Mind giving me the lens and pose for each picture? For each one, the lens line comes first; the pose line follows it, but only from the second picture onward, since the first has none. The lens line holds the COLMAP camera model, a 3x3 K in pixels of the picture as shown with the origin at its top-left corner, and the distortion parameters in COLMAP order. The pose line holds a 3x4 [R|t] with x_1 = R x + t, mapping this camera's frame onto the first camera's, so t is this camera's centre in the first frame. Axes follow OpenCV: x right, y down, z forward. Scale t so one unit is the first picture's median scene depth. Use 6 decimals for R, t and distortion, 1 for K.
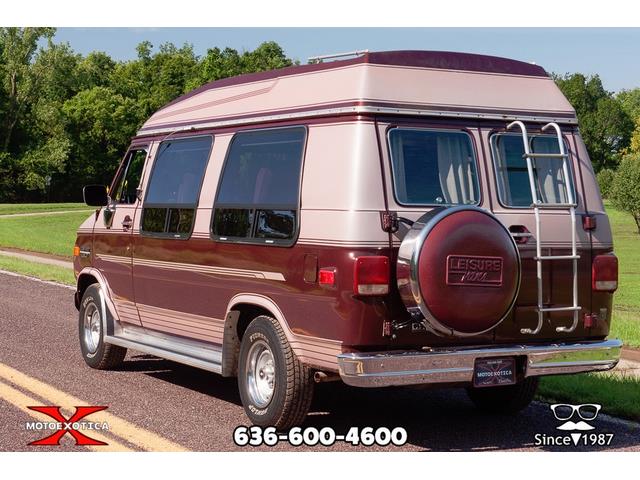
lens RADIAL K [[1329.7, 0, 320.0], [0, 1329.7, 240.0], [0, 0, 1]] dist [-0.040425, 0.006998]
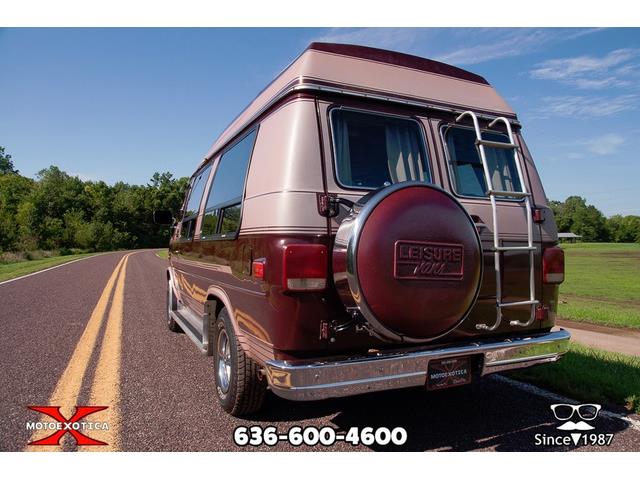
lens RADIAL K [[477.7, 0, 325.9], [0, 477.7, 239.0], [0, 0, 1]] dist [-0.130000, 0.068378]
pose [[0.997582, -0.005327, -0.069289, 0.069858], [0.002277, 0.999028, -0.044027, 0.021194], [0.069456, 0.043763, 0.996625, 0.672584]]
